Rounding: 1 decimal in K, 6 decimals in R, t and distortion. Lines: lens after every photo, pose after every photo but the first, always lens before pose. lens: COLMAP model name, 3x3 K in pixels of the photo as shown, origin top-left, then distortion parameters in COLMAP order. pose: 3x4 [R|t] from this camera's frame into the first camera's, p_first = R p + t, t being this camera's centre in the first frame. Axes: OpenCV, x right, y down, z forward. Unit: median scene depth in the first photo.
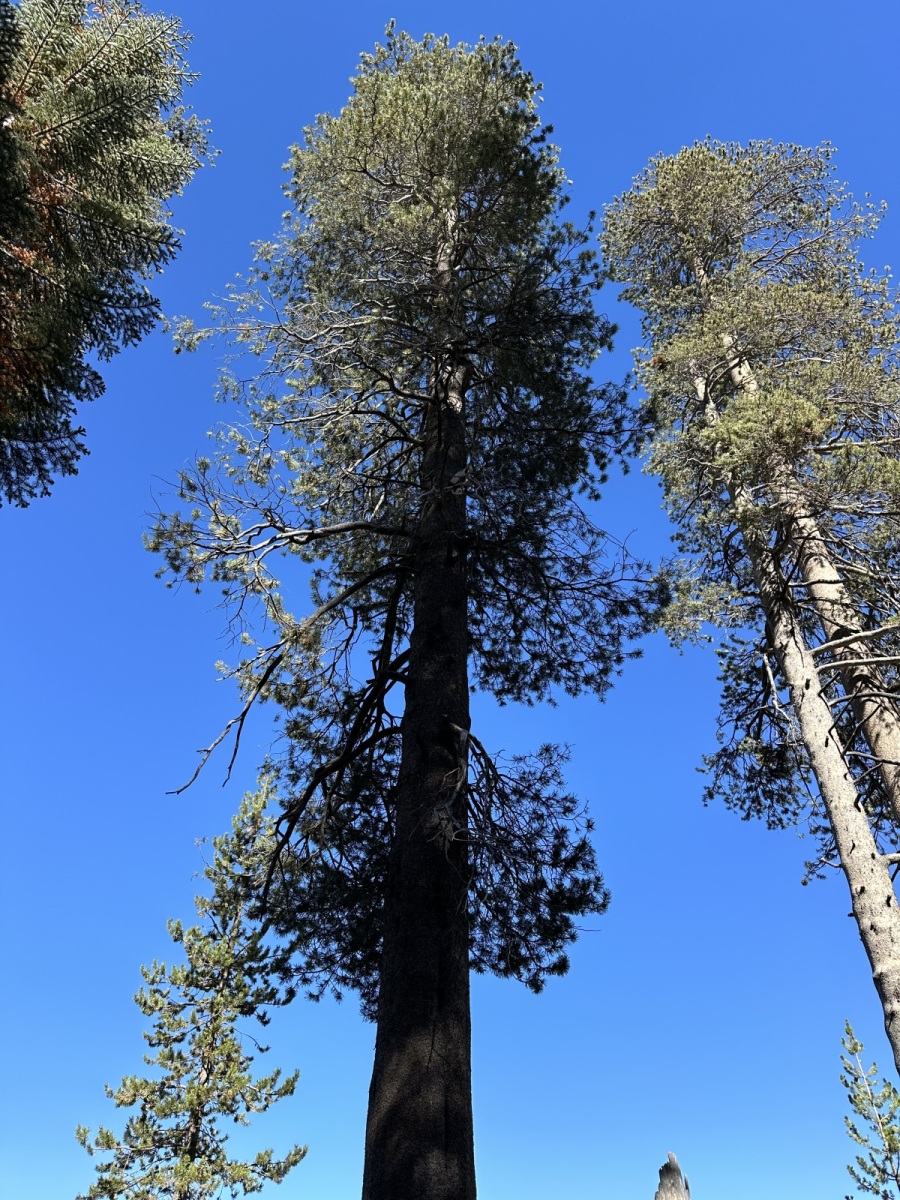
lens RADIAL K [[842.3, 0, 450.0], [0, 842.3, 600.0], [0, 0, 1]] dist [0.003499, -0.004344]
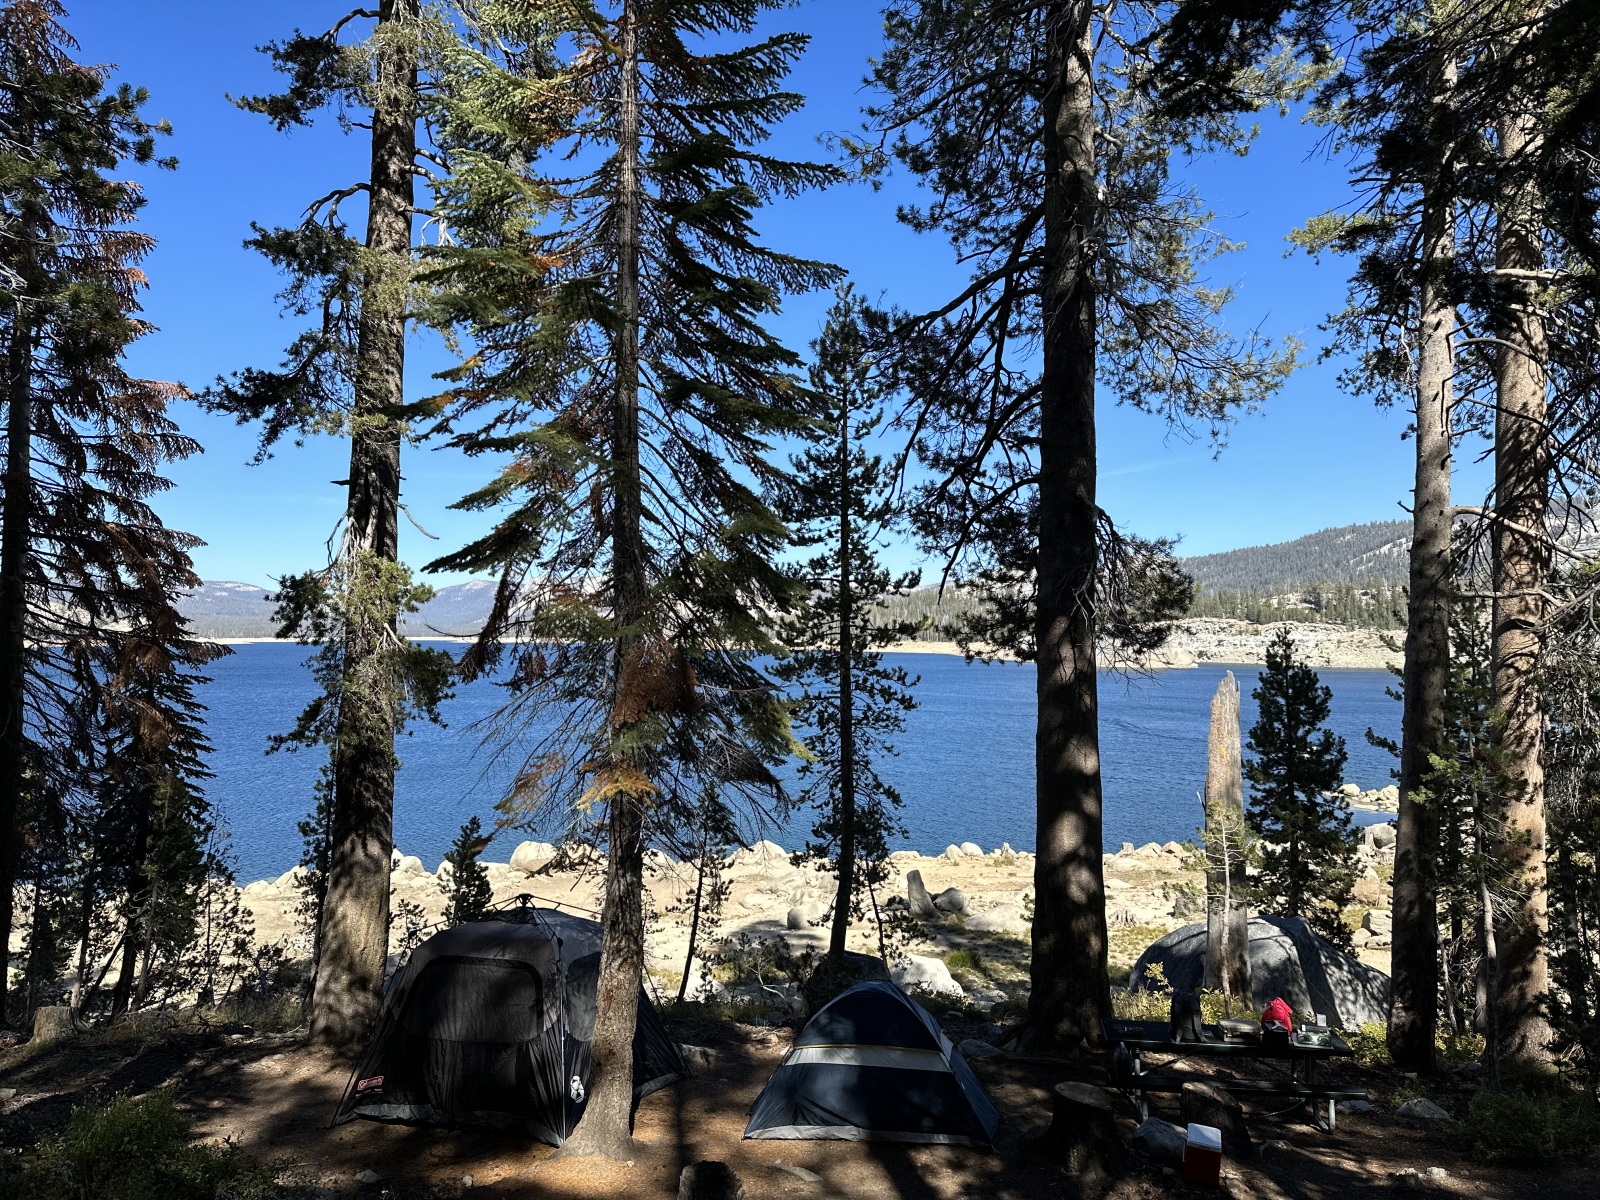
lens RADIAL K [[1108.7, 0, 800.0], [0, 1108.7, 600.0], [0, 0, 1]] dist [0.165334, -0.352496]
pose [[0.984962, -0.012261, -0.172335, -0.079739], [0.128891, 0.716385, 0.685696, -0.589764], [0.115052, -0.697597, 0.707193, -0.222036]]
